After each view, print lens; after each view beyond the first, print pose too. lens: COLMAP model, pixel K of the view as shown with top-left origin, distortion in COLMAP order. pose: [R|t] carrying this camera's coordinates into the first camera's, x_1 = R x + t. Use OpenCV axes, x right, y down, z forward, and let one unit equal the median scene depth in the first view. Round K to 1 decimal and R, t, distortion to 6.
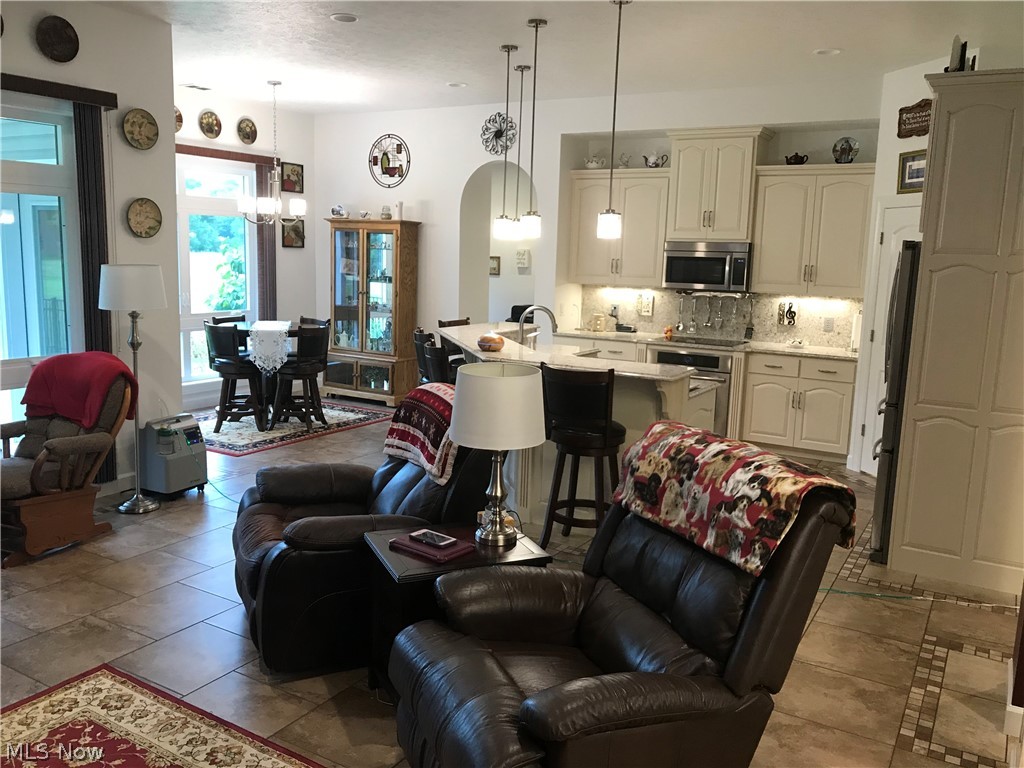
lens RADIAL K [[880.7, 0, 512.0], [0, 880.7, 384.0], [0, 0, 1]] dist [0.039531, -0.007863]
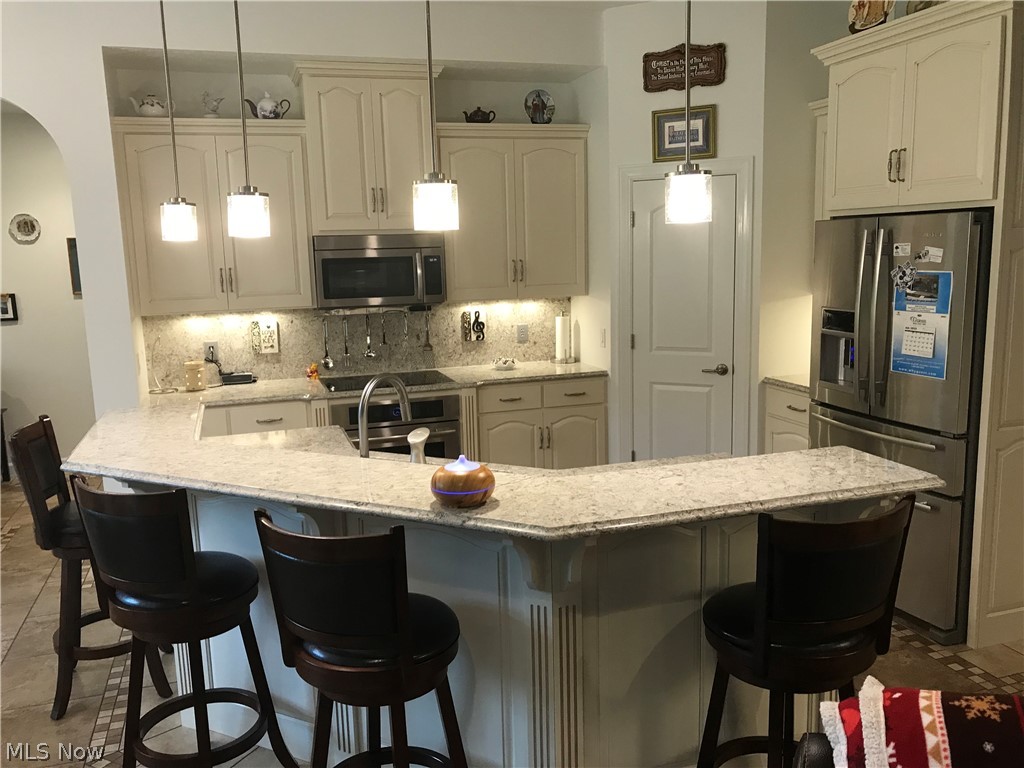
lens RADIAL K [[880.7, 0, 512.0], [0, 880.7, 384.0], [0, 0, 1]] dist [0.039531, -0.007863]
pose [[0.666850, -0.165383, 0.726609, -0.218161], [0.160181, 0.984081, 0.076979, -0.083887], [-0.727773, 0.065055, 0.682725, 0.473968]]
